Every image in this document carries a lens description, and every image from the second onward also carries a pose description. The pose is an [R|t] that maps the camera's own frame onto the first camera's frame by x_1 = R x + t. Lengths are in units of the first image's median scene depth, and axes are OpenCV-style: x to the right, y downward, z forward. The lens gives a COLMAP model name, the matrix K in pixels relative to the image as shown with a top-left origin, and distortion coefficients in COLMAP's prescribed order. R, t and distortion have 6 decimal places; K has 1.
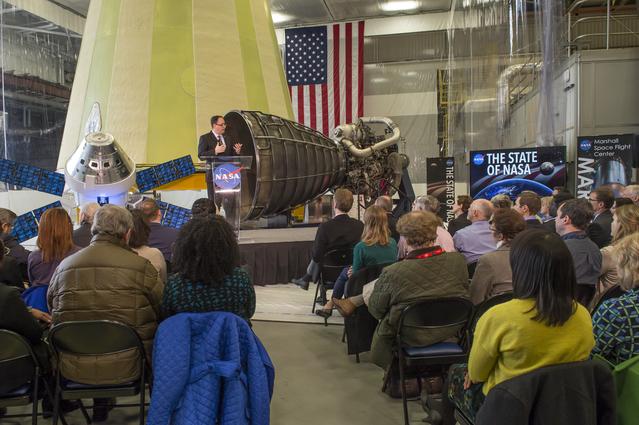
lens RADIAL K [[447.9, 0, 319.5], [0, 447.9, 212.5], [0, 0, 1]] dist [-0.001238, 0.002142]
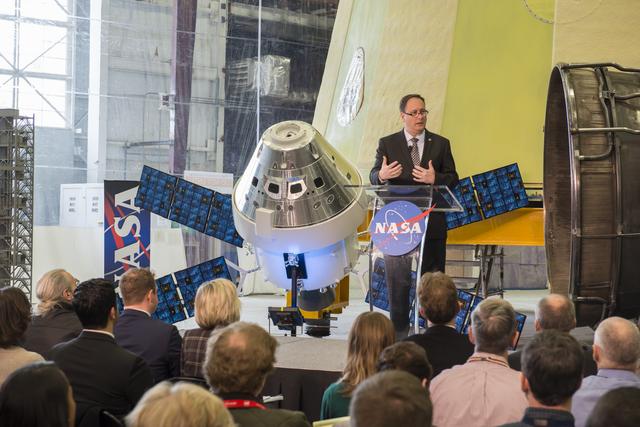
lens RADIAL K [[1241.4, 0, 320.0], [0, 1241.4, 213.5], [0, 0, 1]] dist [0.169519, -0.026093]
pose [[0.795261, 0.032929, -0.605373, 0.298207], [-0.072226, 0.996559, -0.040674, -0.021309], [0.601950, 0.076070, 0.794902, -0.047650]]
